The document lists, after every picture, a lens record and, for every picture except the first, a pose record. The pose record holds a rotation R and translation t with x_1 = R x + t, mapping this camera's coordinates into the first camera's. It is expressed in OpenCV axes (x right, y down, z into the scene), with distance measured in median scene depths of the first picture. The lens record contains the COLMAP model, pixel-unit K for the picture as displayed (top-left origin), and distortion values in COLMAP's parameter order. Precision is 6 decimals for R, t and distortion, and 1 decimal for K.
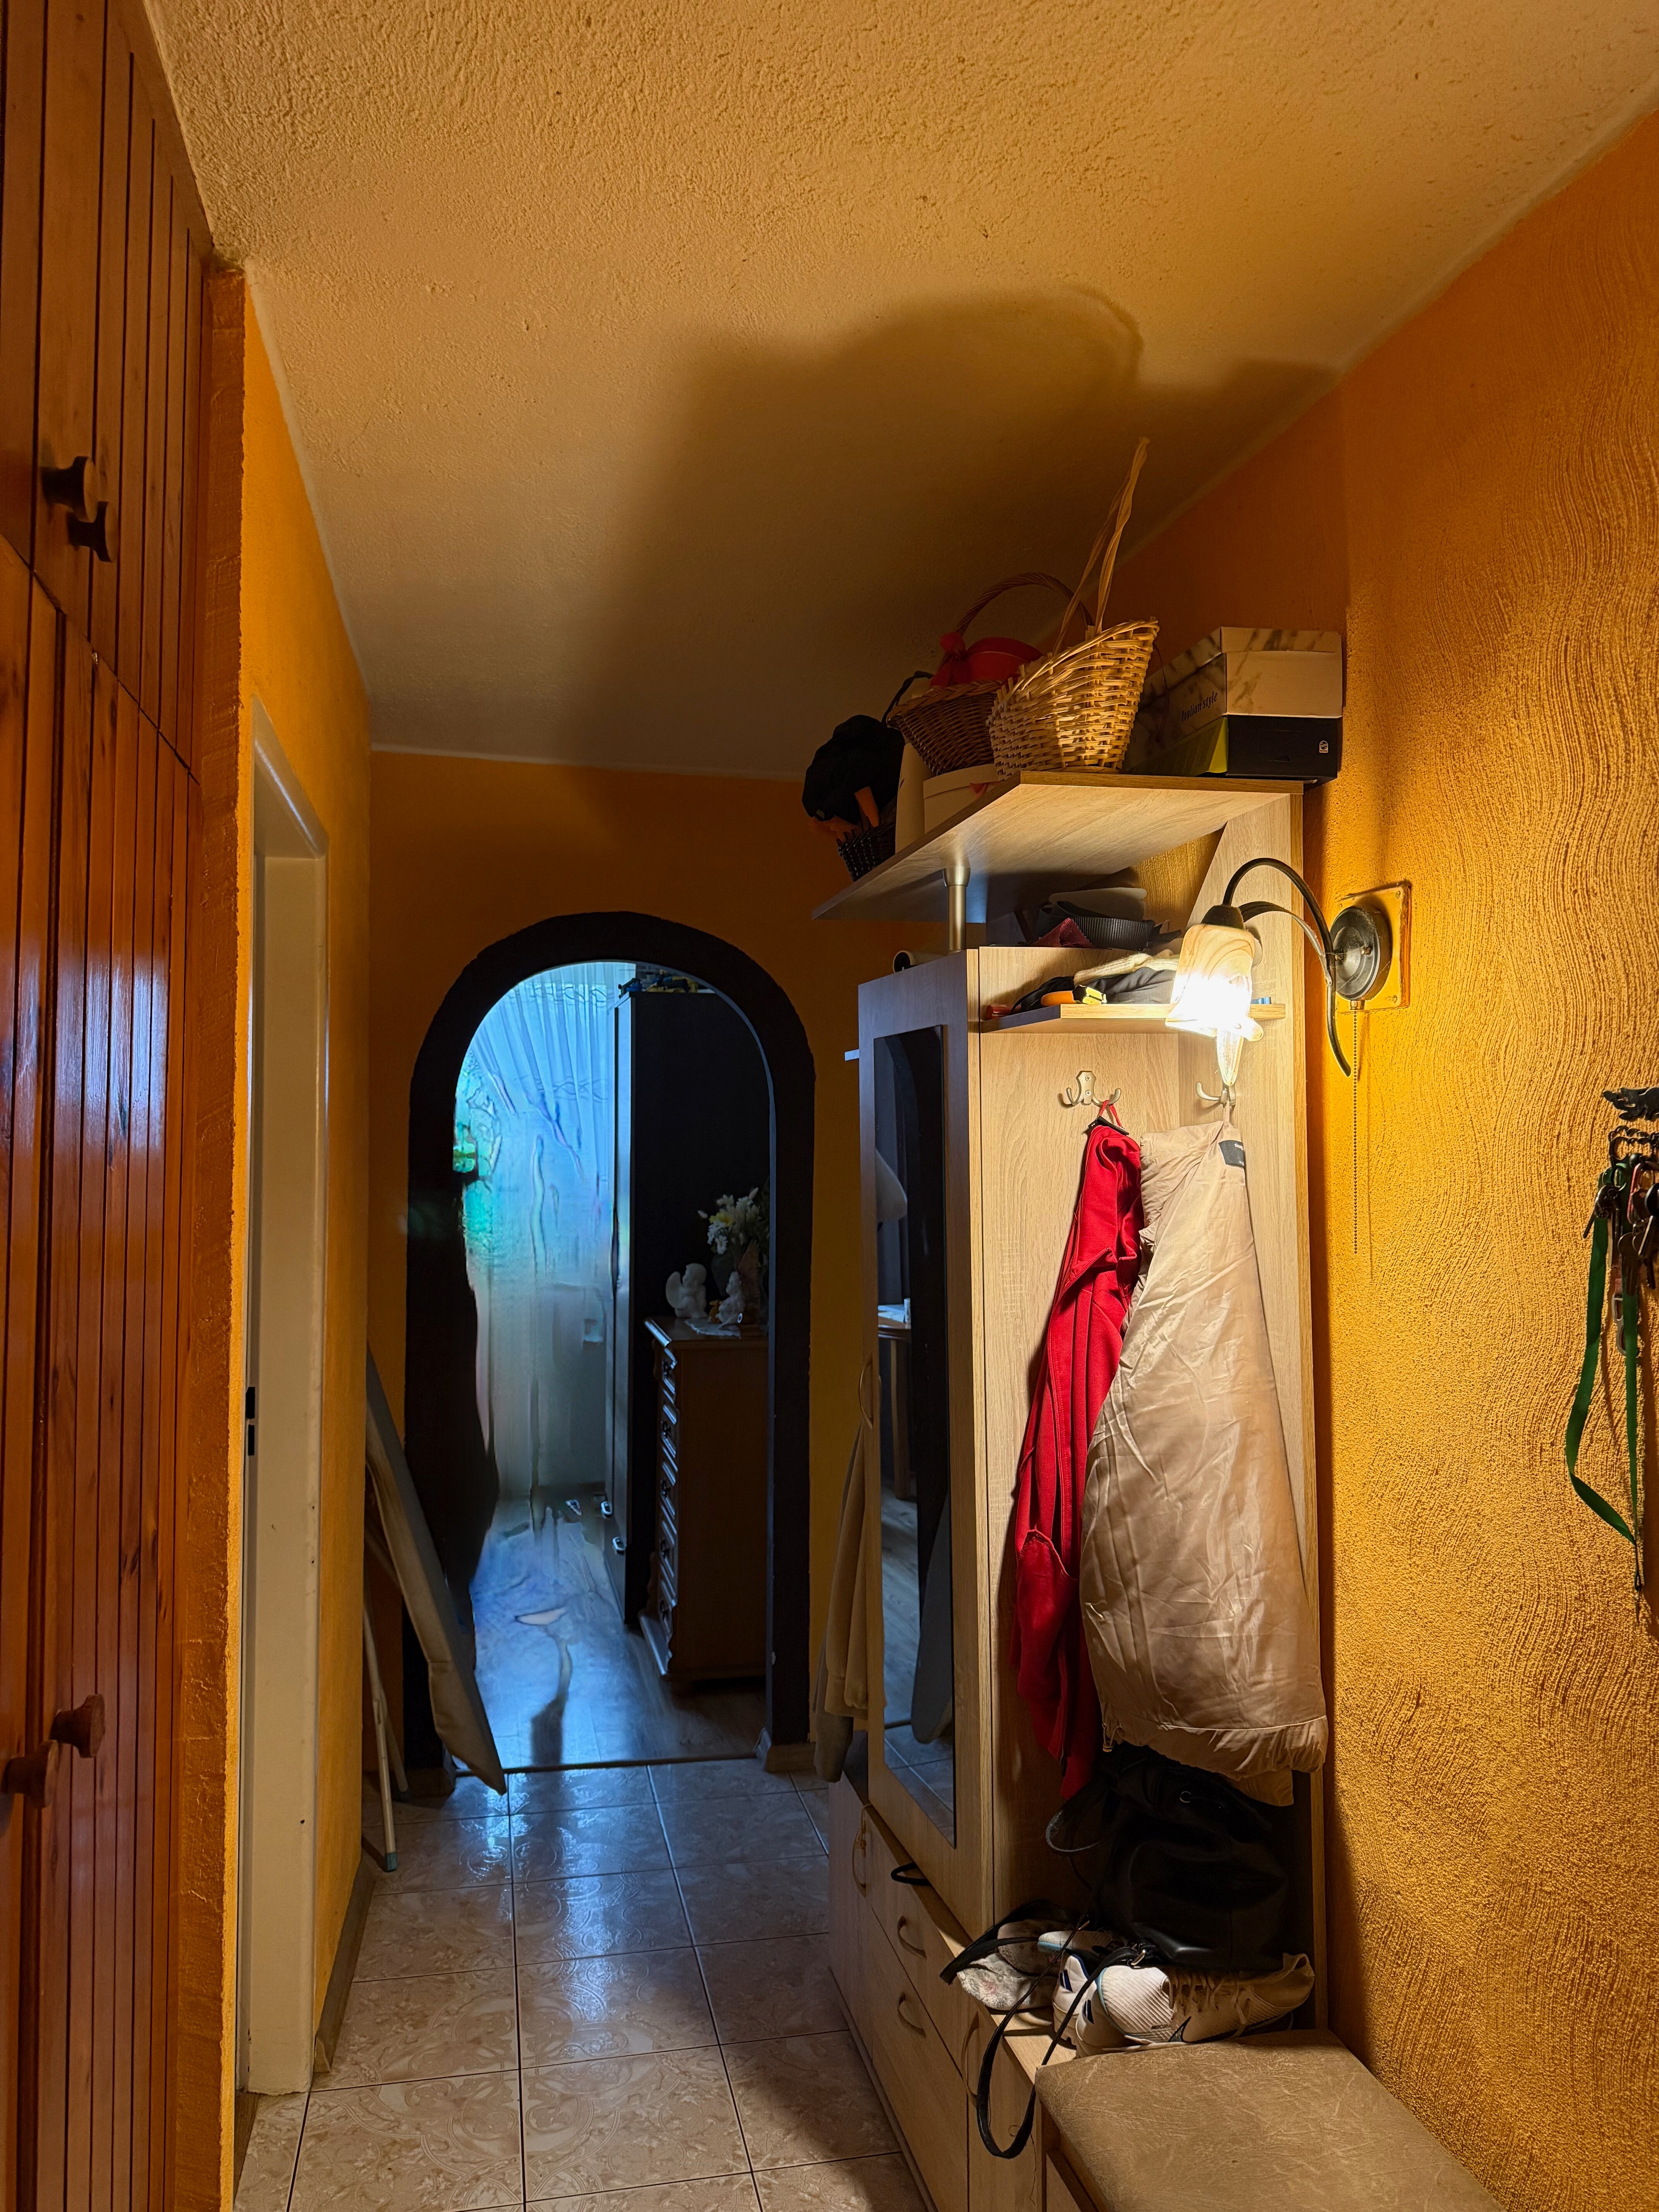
lens RADIAL K [[1563.6, 0, 829.2], [0, 1563.6, 1096.0], [0, 0, 1]] dist [0.023635, -0.034217]
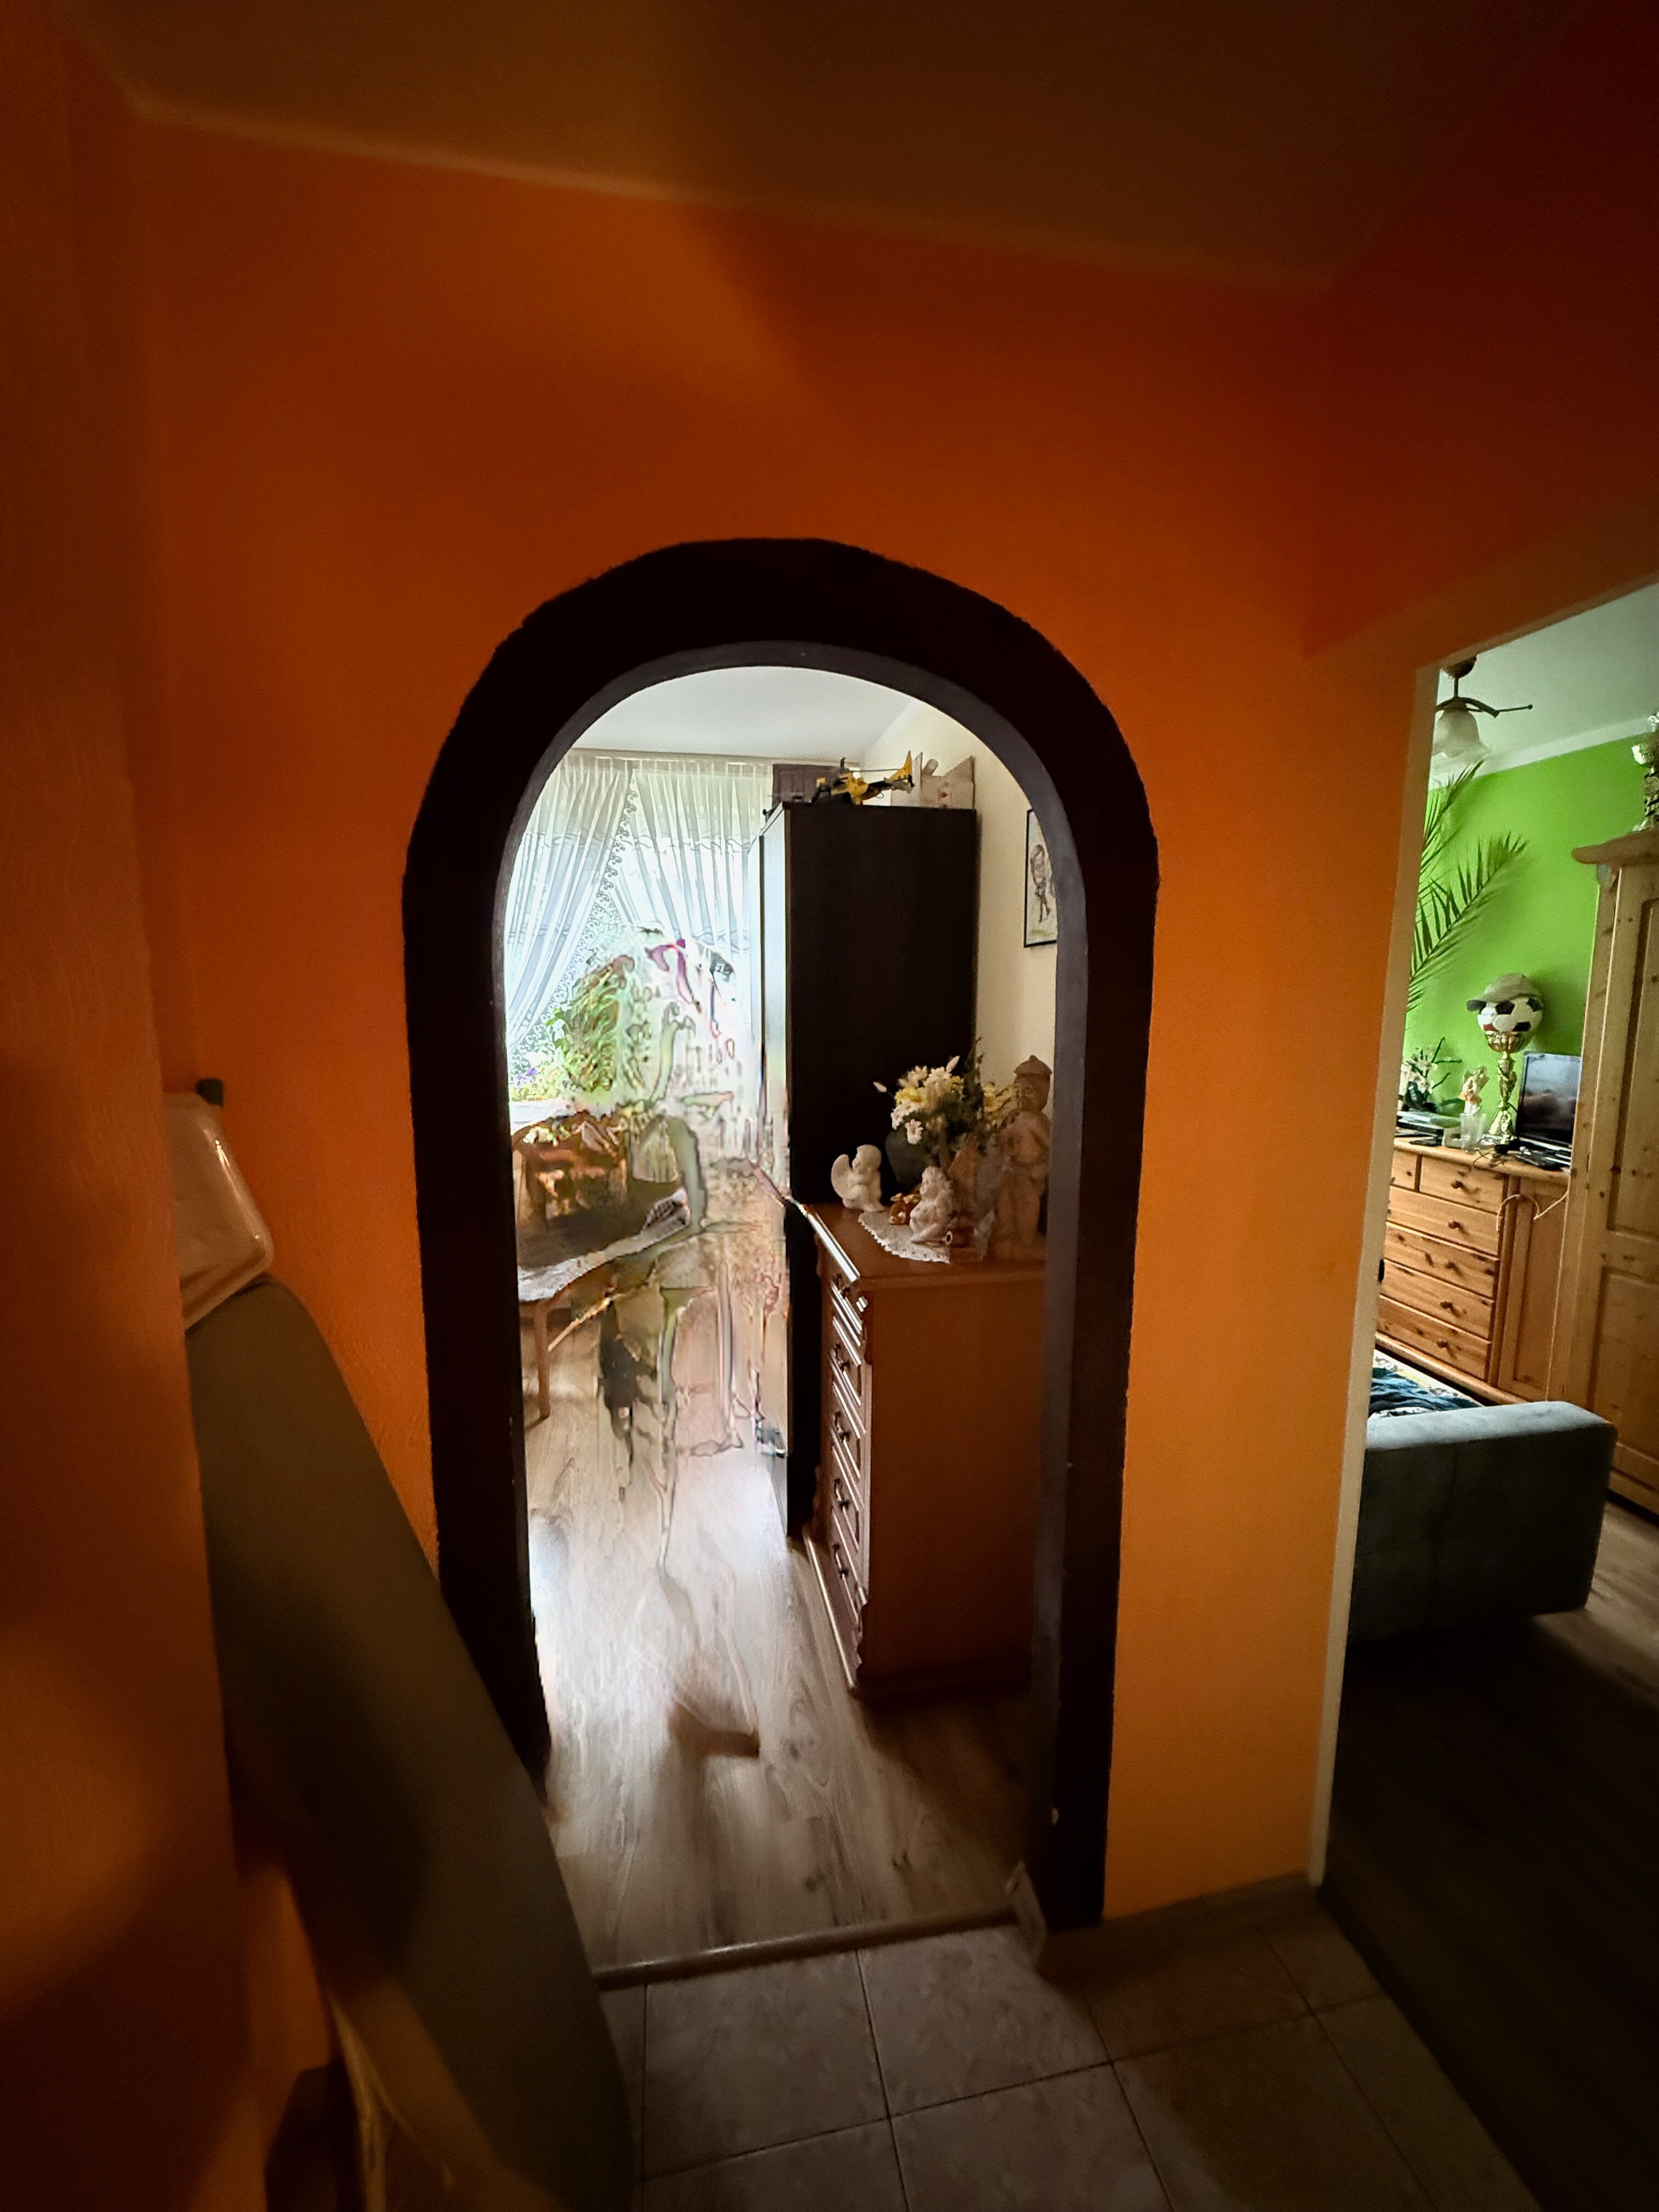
lens RADIAL K [[876.8, 0, 830.8], [0, 876.8, 1107.3], [0, 0, 1]] dist [-0.000098, -0.000154]
pose [[0.999704, 0.001416, -0.024297, -0.095943], [0.002521, 0.986914, 0.161228, 0.013753], [0.024207, -0.161242, 0.986618, 0.561729]]
